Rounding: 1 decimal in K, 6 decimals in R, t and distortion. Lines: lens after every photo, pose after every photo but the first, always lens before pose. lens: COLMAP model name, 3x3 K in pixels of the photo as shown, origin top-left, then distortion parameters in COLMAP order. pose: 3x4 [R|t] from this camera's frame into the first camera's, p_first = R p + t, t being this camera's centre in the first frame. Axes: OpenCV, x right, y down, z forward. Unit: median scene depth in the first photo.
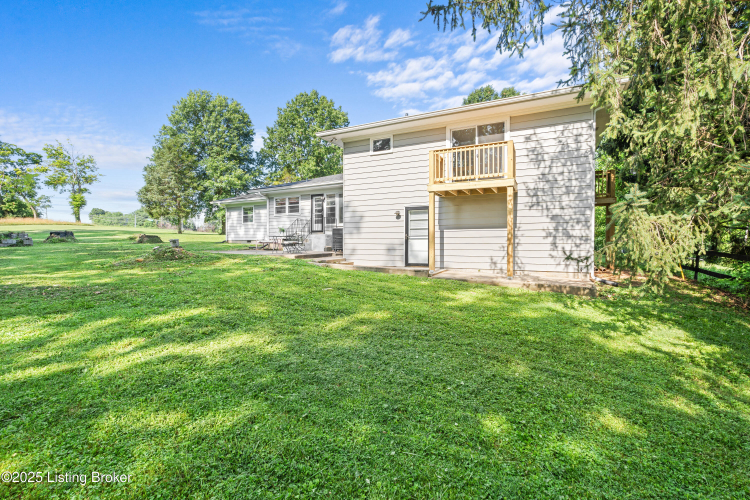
lens RADIAL K [[337.4, 0, 377.0], [0, 337.4, 255.2], [0, 0, 1]] dist [-0.017845, 0.000527]
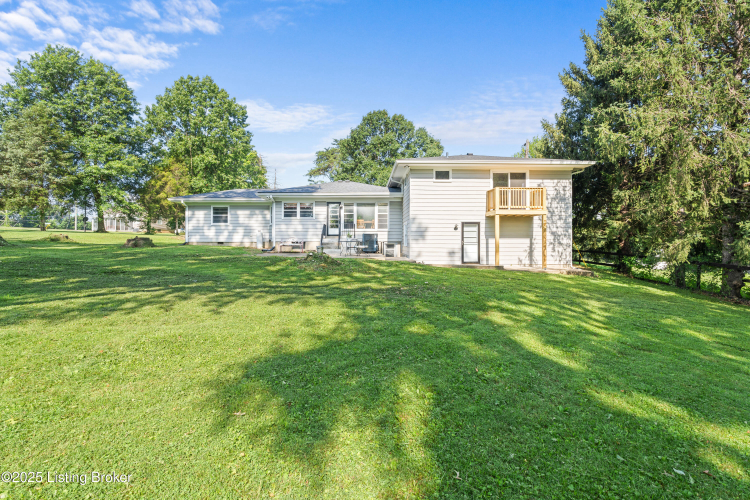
lens RADIAL K [[337.4, 0, 373.7], [0, 337.4, 252.2], [0, 0, 1]] dist [-0.017845, 0.000527]
pose [[0.878237, -0.015516, 0.477974, -0.866674], [0.015081, 0.999875, 0.004747, -0.027112], [-0.477988, 0.003039, 0.878361, -0.058460]]
